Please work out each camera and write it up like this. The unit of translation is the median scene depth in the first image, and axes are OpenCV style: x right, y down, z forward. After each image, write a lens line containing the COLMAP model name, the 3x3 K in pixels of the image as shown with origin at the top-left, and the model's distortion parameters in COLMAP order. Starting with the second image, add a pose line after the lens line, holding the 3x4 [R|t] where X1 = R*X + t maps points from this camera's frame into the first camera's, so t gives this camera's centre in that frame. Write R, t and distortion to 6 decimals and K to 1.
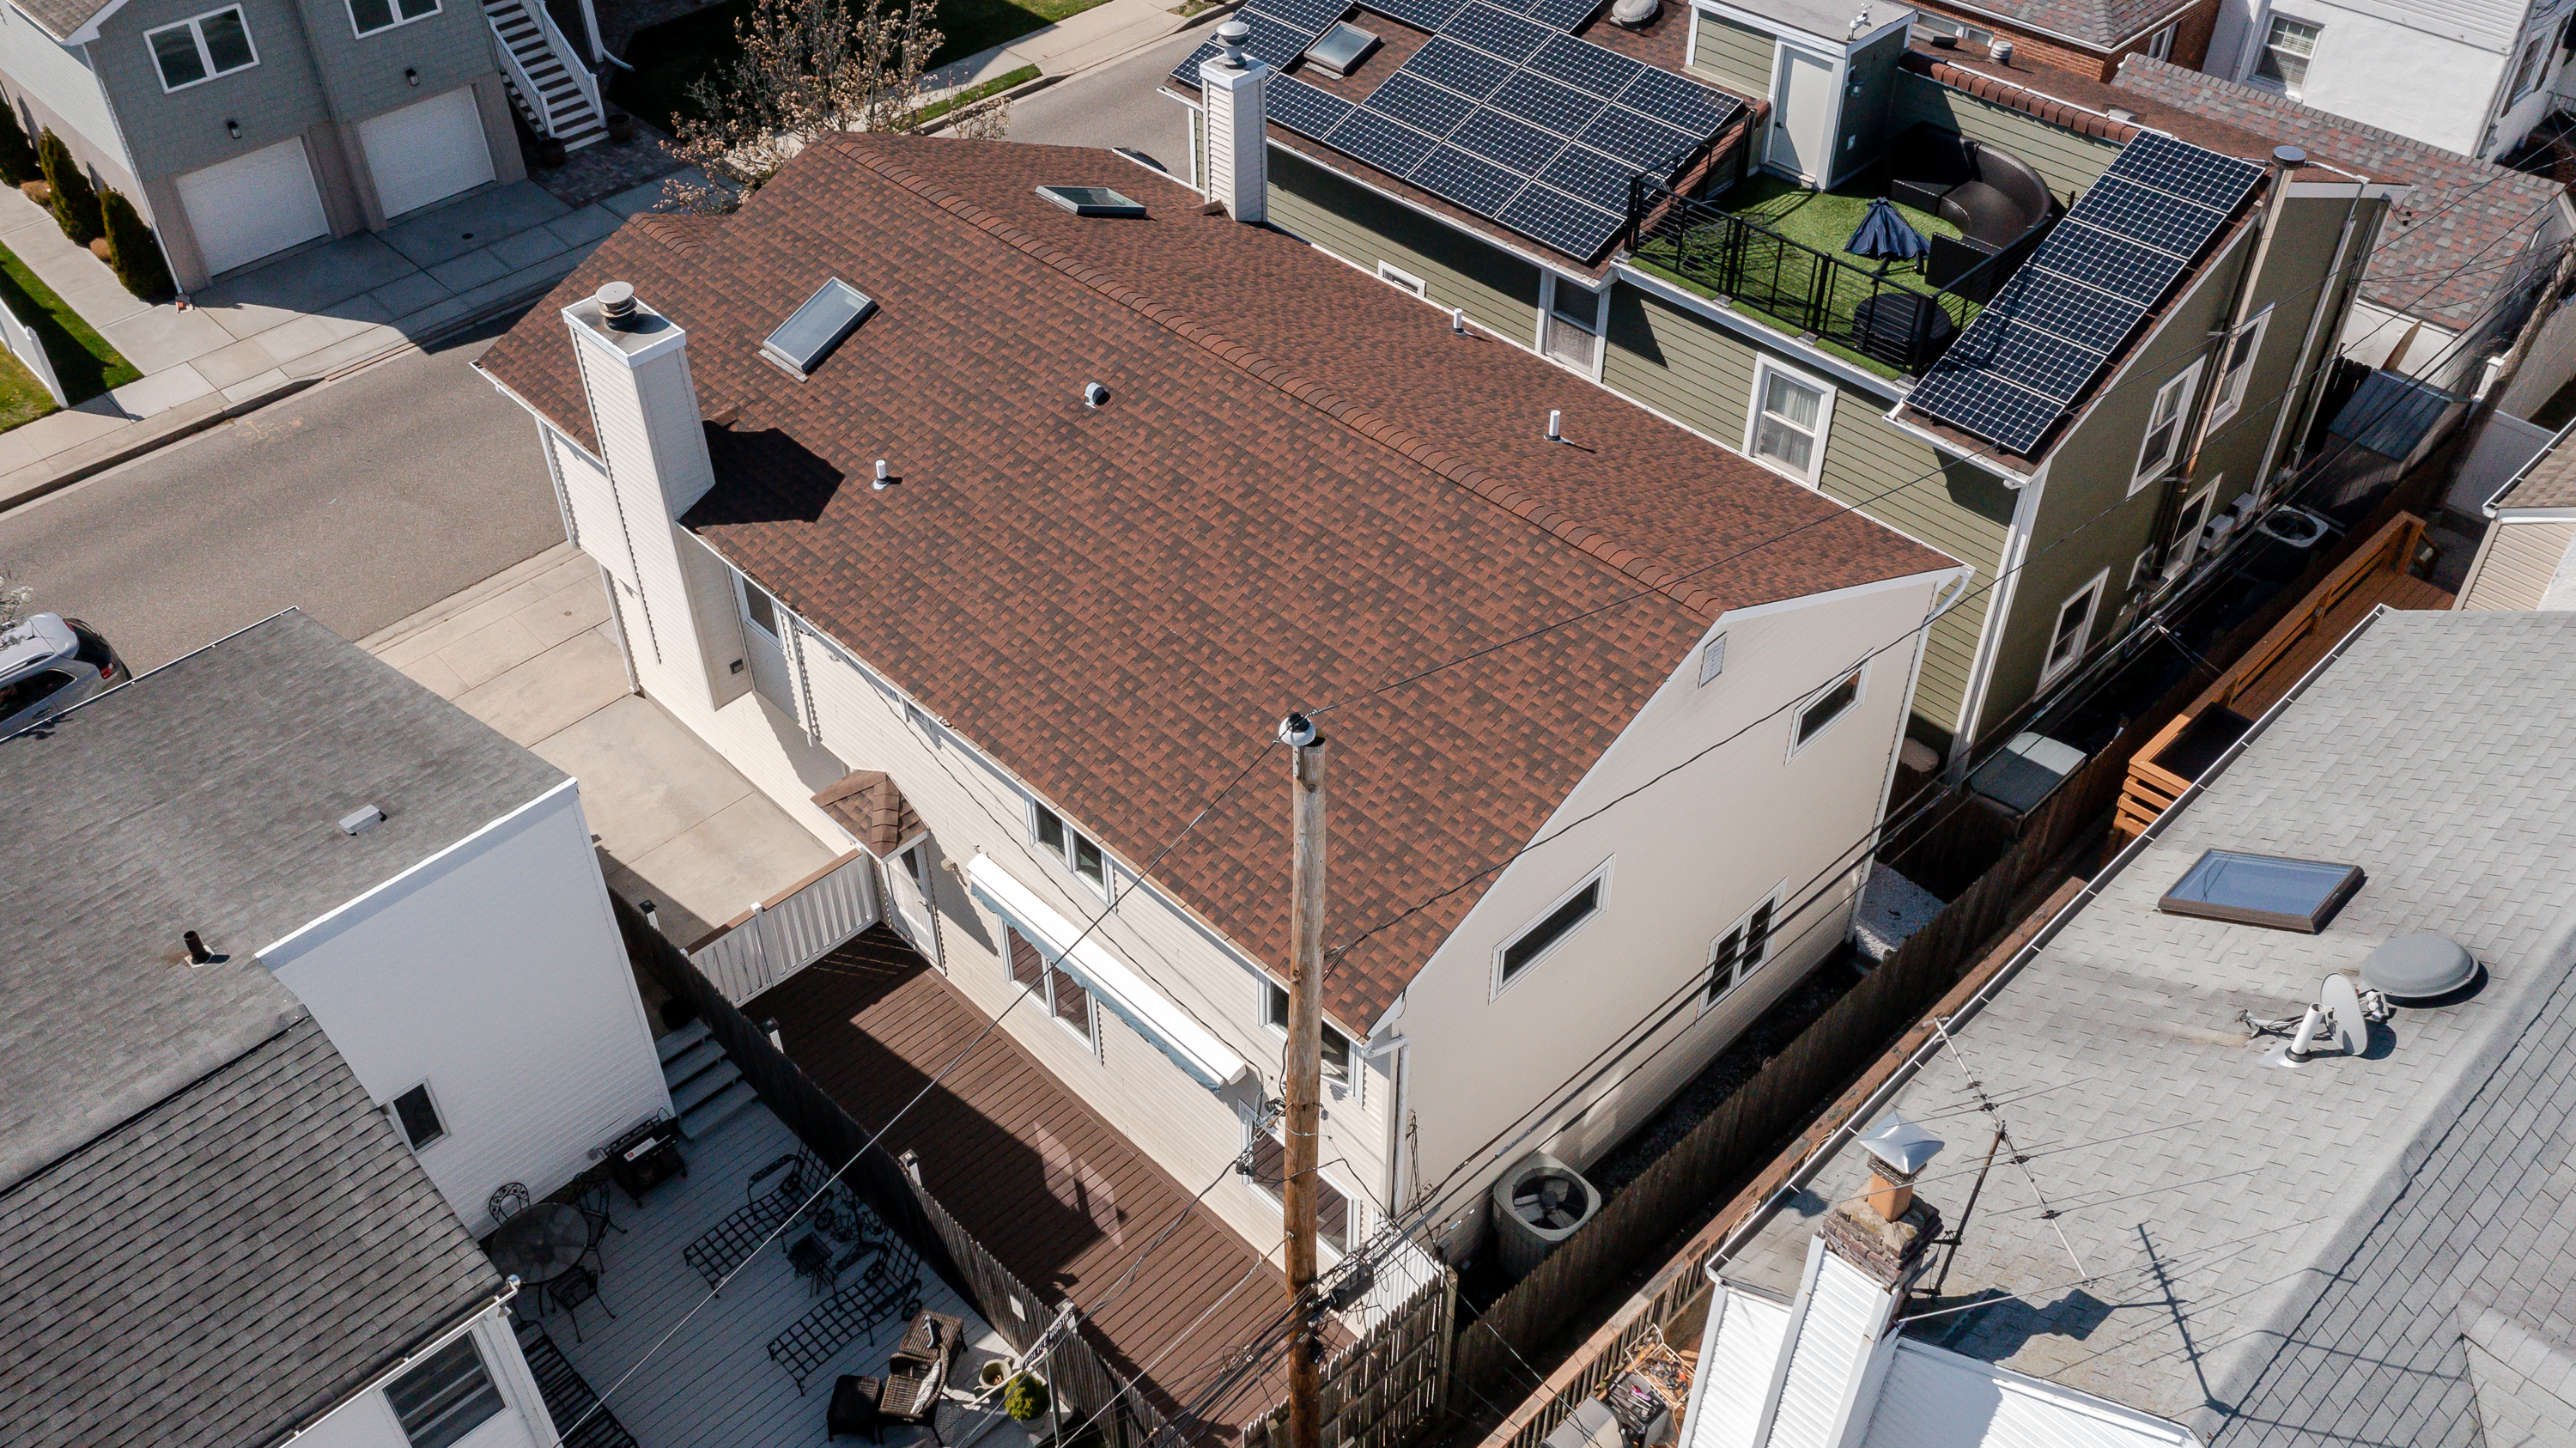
lens RADIAL K [[2164.5, 0, 1283.8], [0, 2164.5, 723.4], [0, 0, 1]] dist [-0.011376, 0.015926]
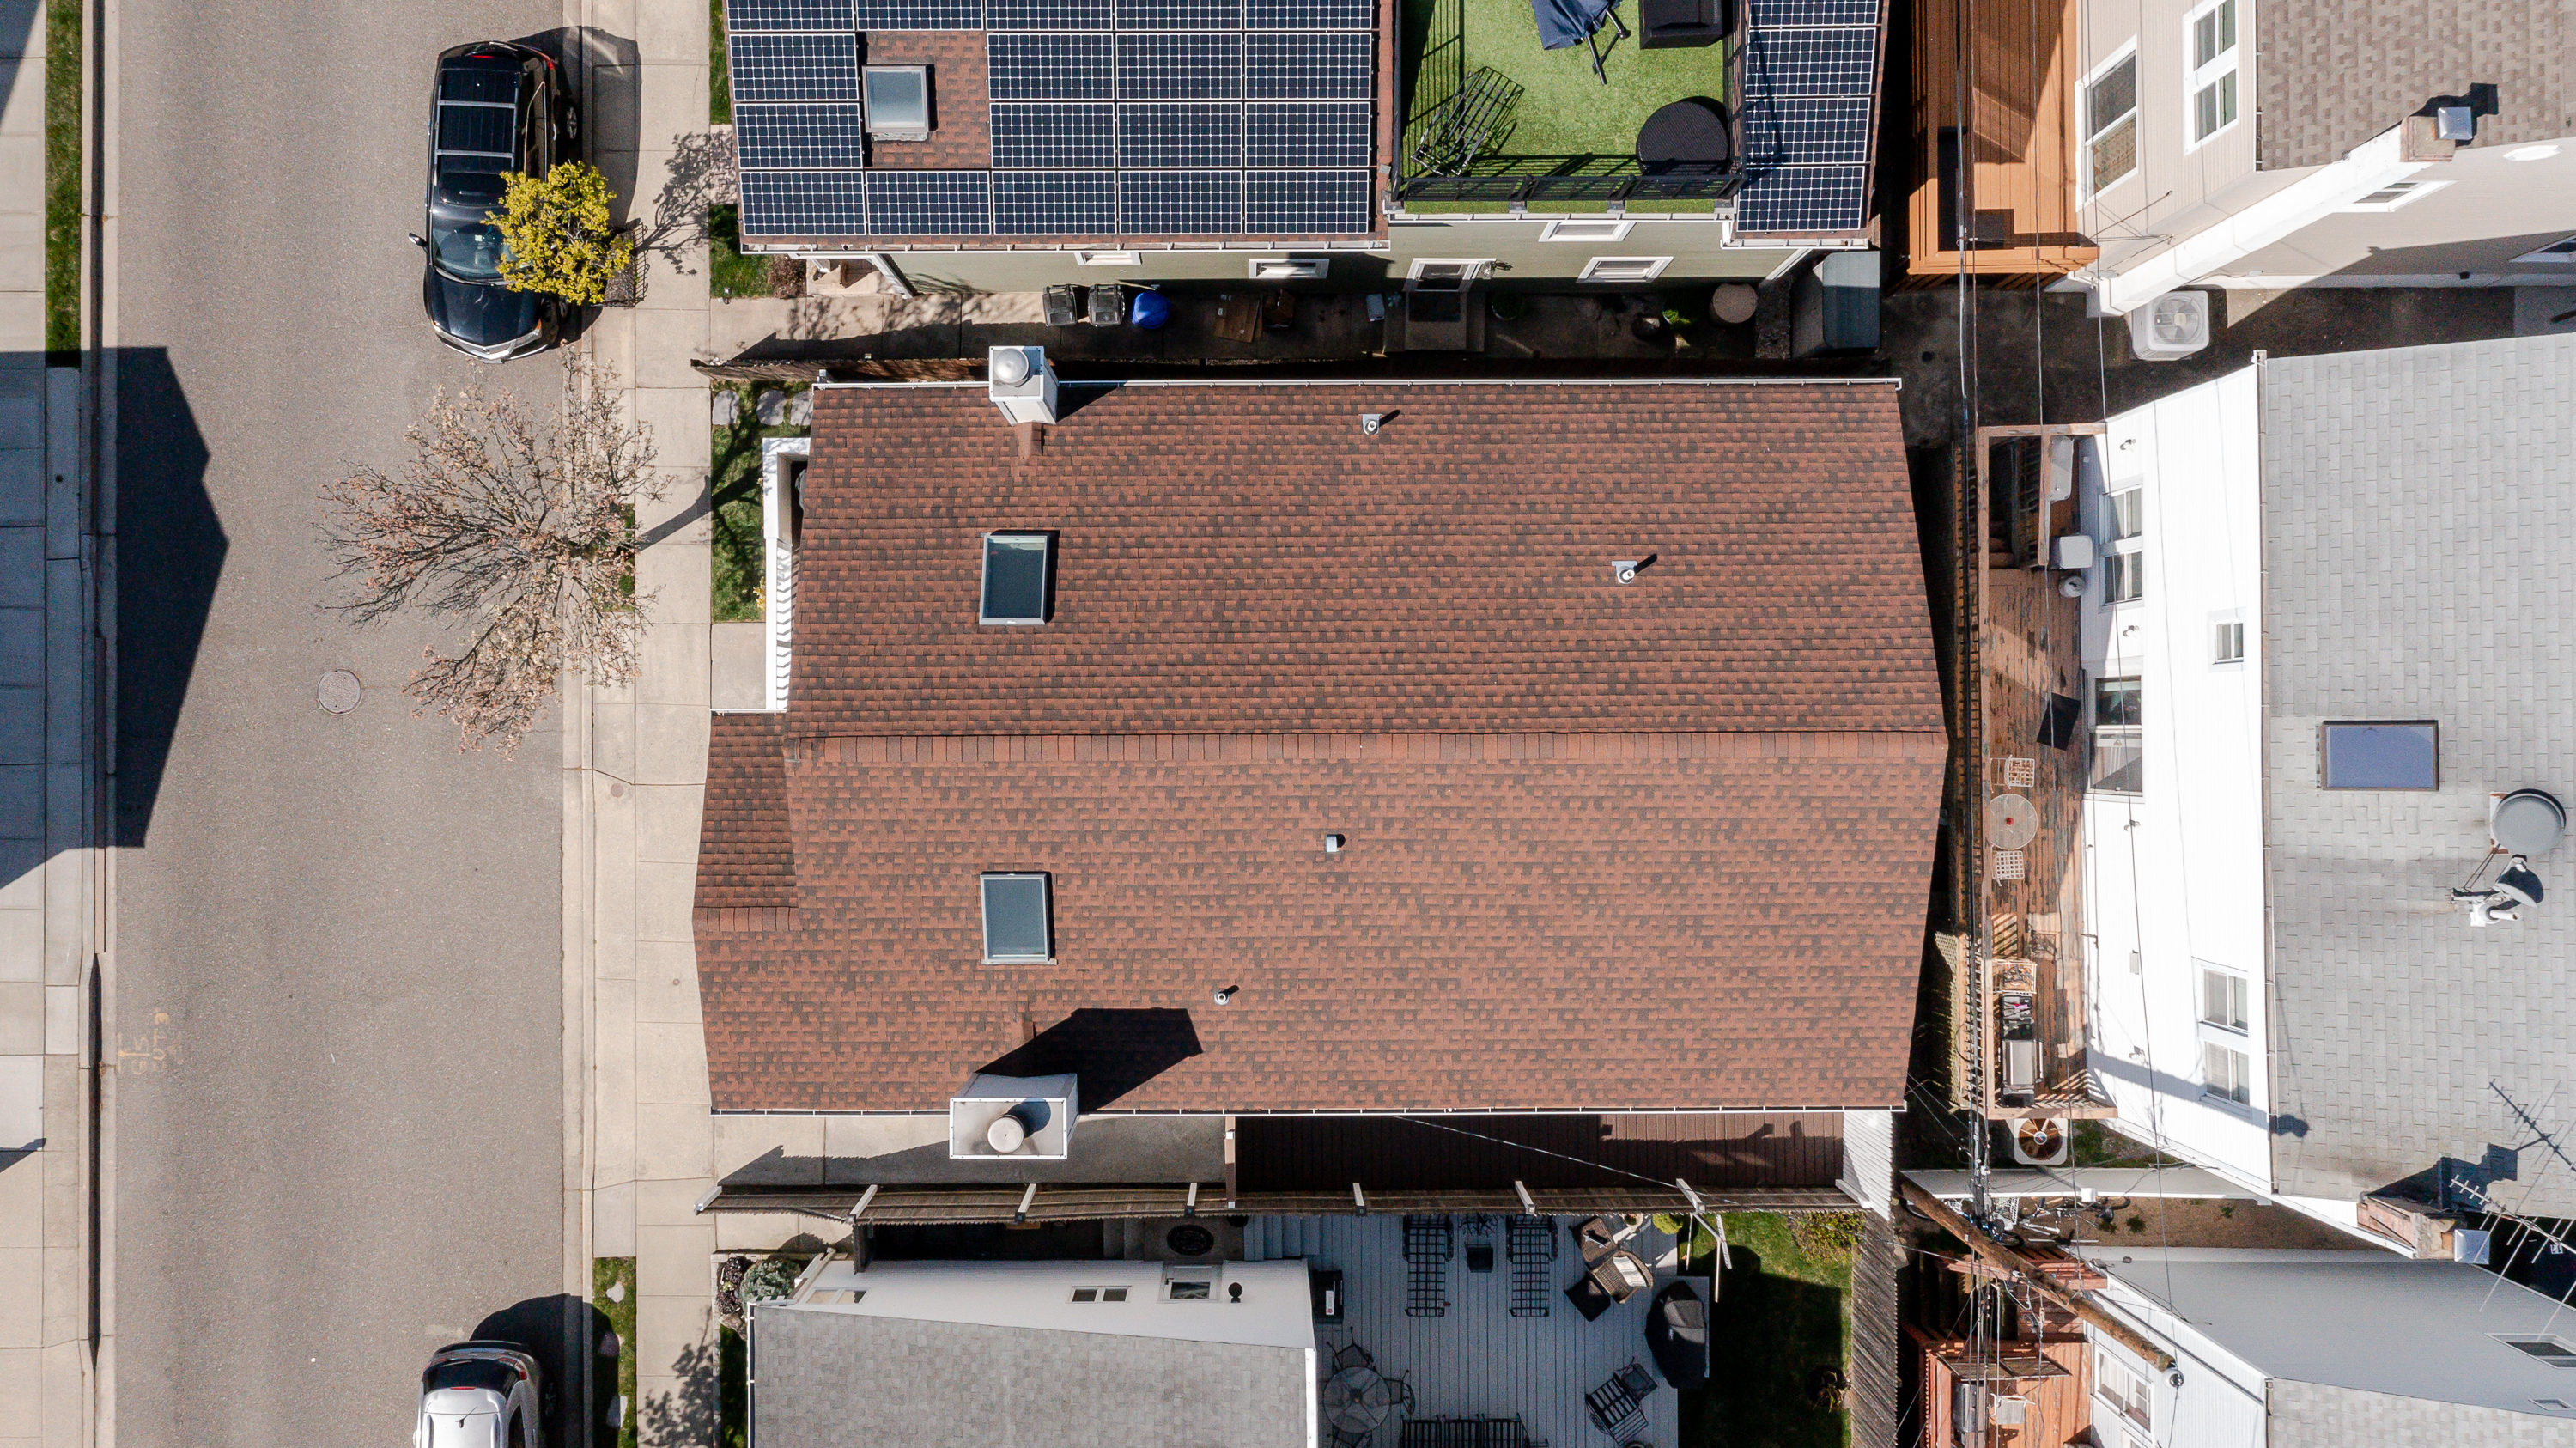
lens RADIAL K [[2164.5, 0, 1289.3], [0, 2164.5, 720.2], [0, 0, 1]] dist [-0.011376, 0.015926]
pose [[0.696480, -0.716968, 0.029525, -0.083341], [0.458265, 0.476078, 0.750562, -0.966145], [-0.552185, -0.509221, 0.660140, 0.272876]]
